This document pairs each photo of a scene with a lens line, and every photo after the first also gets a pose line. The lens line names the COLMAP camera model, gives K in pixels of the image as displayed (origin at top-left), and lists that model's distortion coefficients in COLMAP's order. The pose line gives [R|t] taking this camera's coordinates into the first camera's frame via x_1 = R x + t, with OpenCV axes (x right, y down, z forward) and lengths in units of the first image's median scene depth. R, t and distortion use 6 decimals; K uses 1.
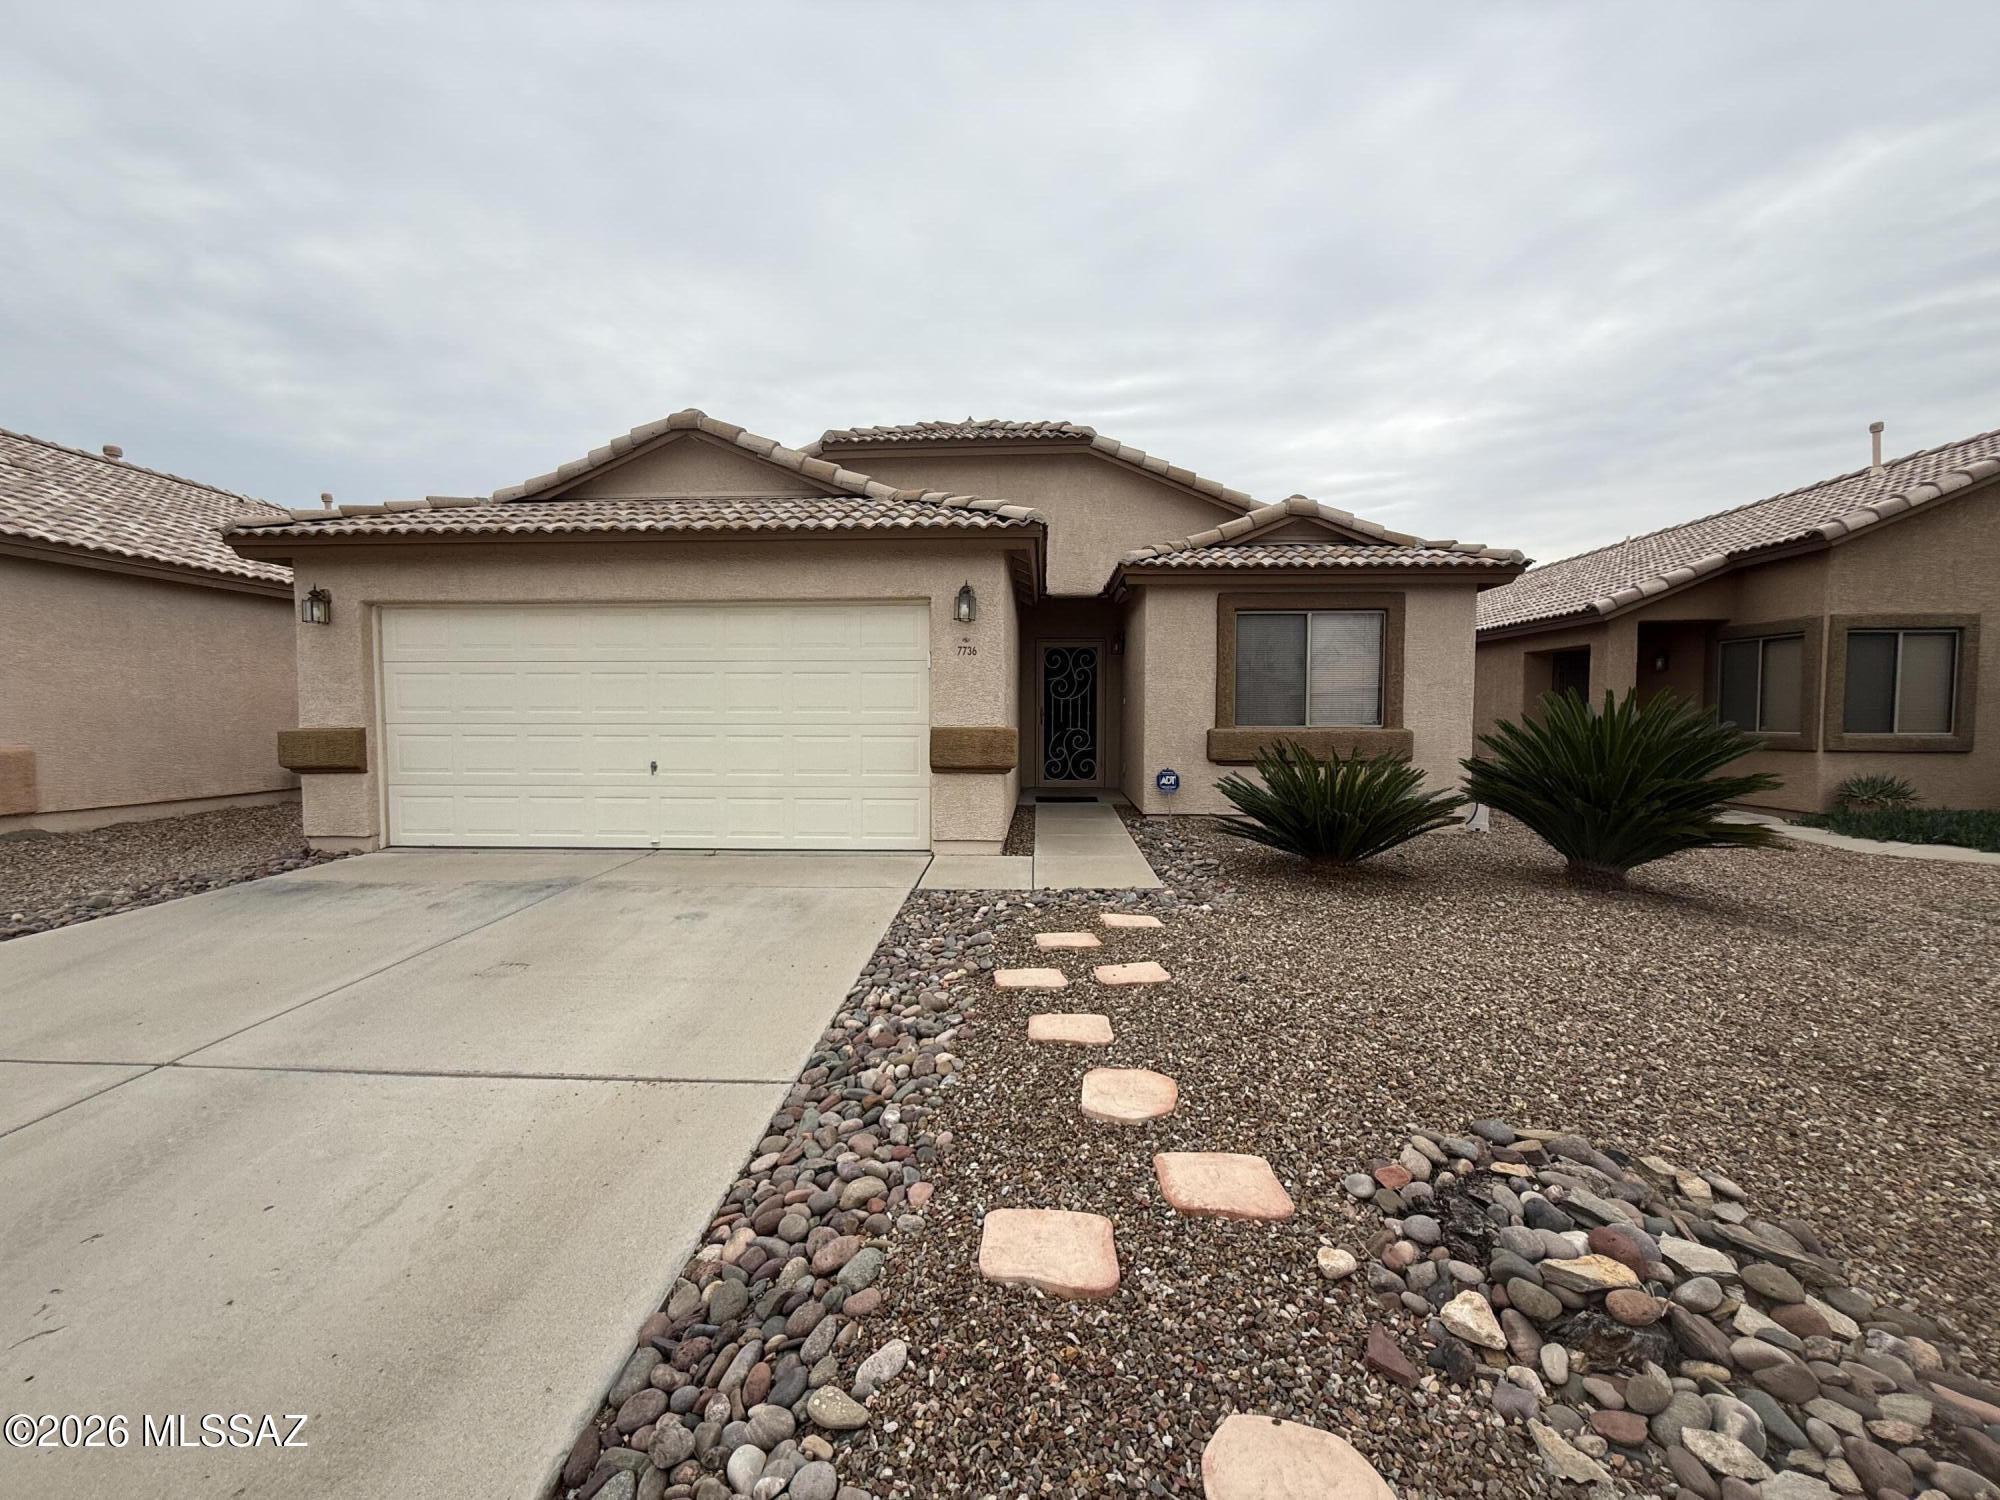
lens RADIAL K [[791.0, 0, 1000.0], [0, 791.0, 750.0], [0, 0, 1]] dist [0.000606, -0.000380]
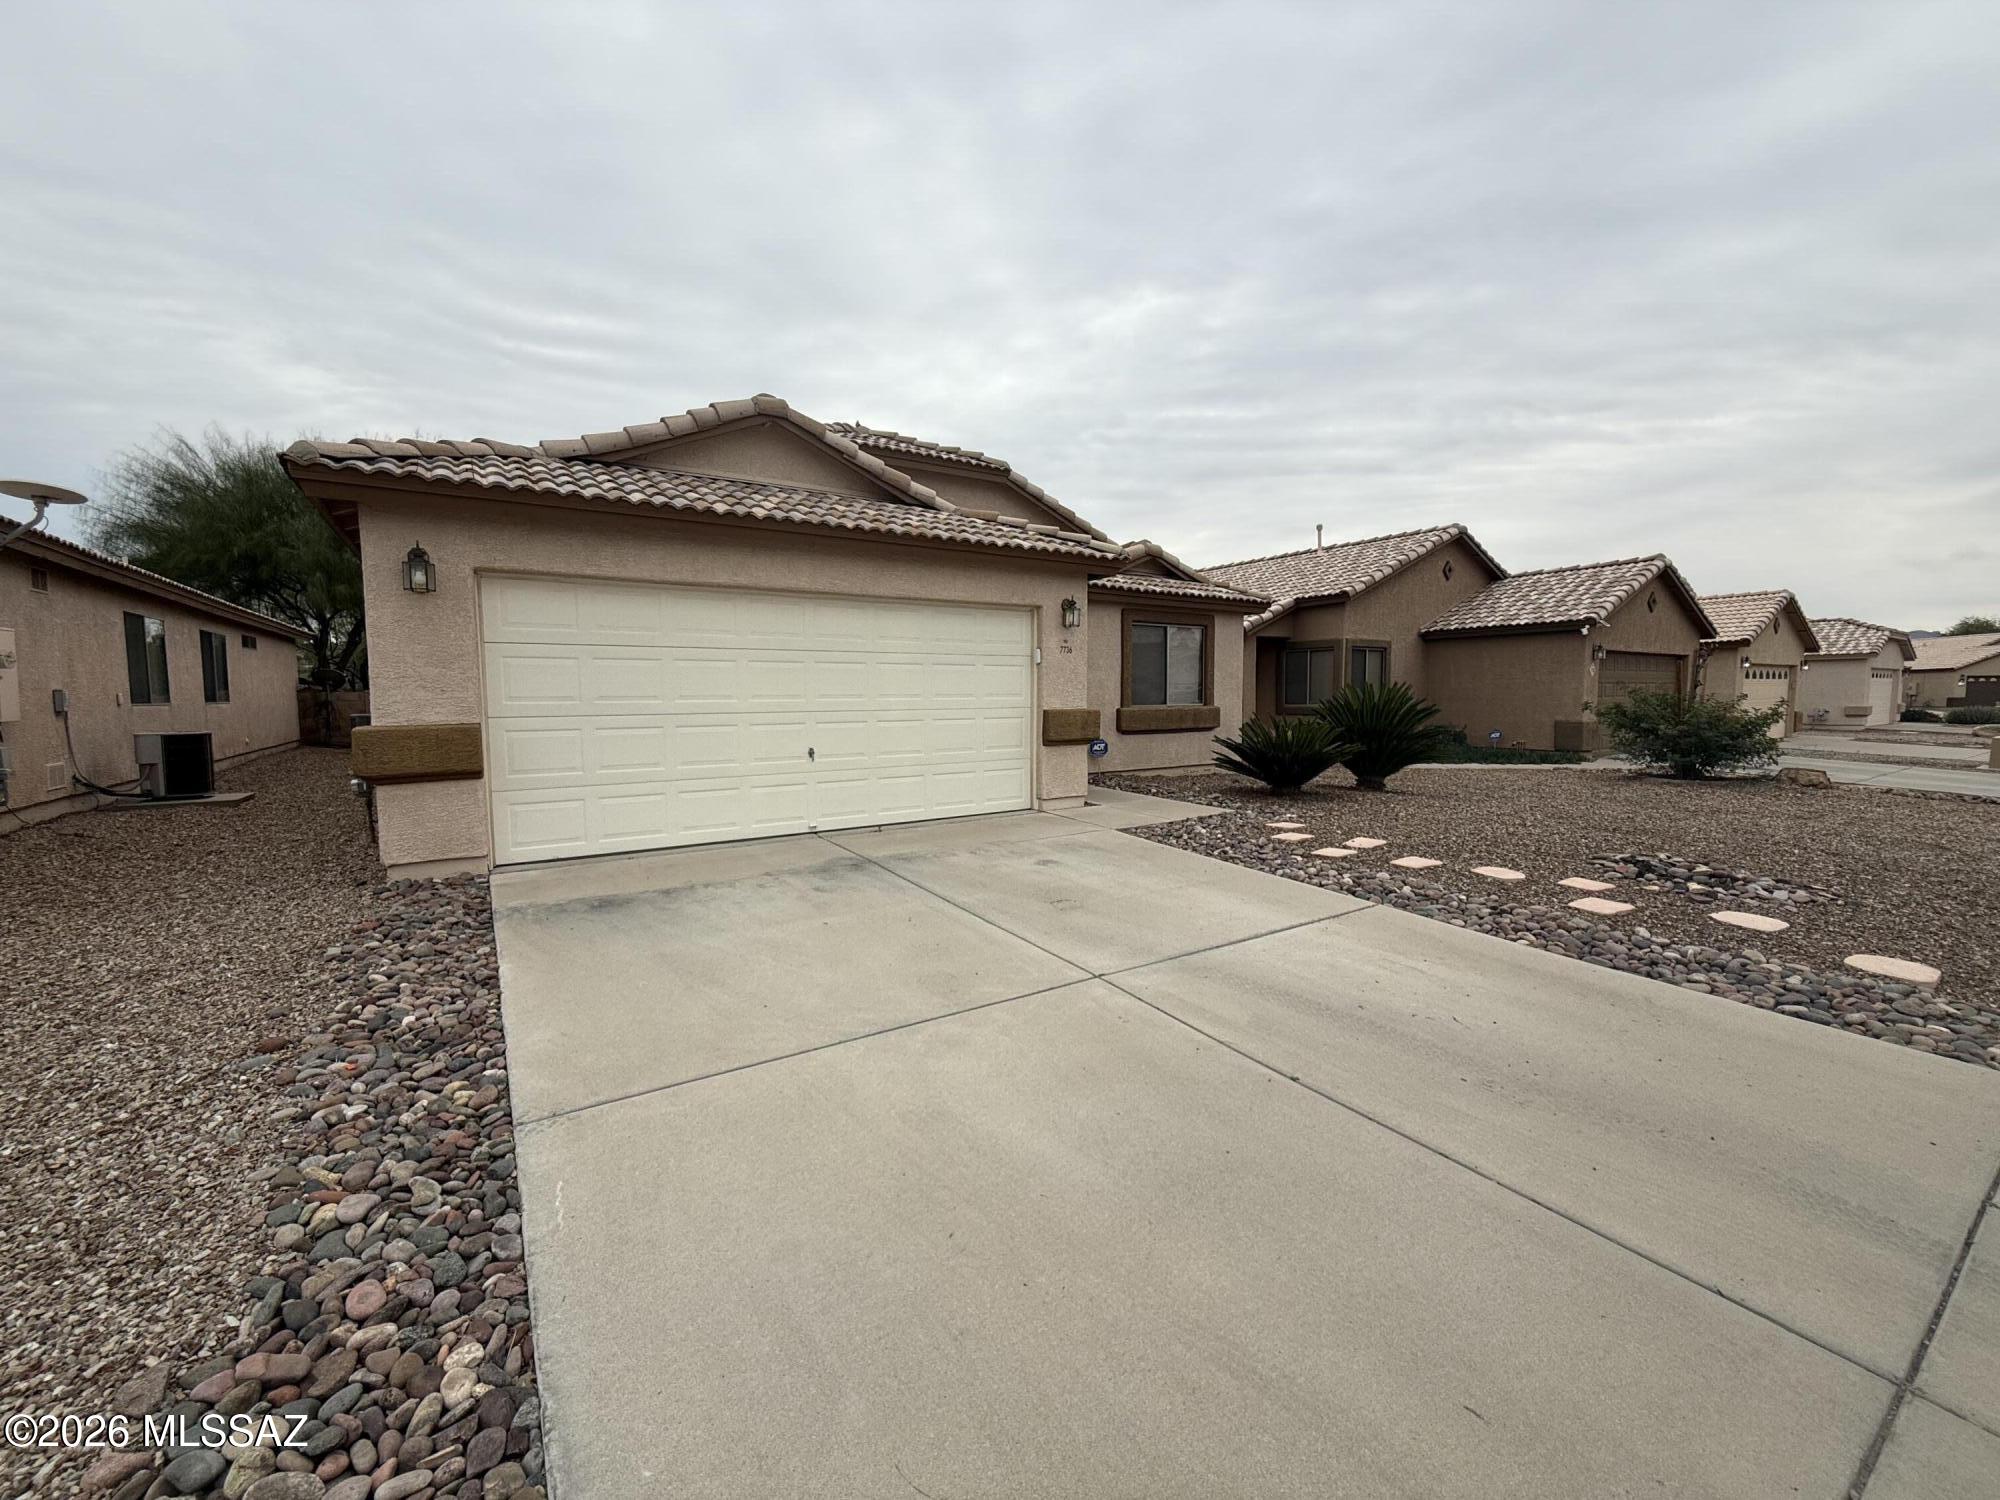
lens RADIAL K [[797.9, 0, 995.2], [0, 797.9, 748.9], [0, 0, 1]] dist [0.000387, 0.000035]
pose [[0.804886, -0.046938, 0.591571, -0.764144], [0.034261, 0.998880, 0.032641, -0.009025], [-0.592440, -0.006005, 0.805592, 0.020145]]
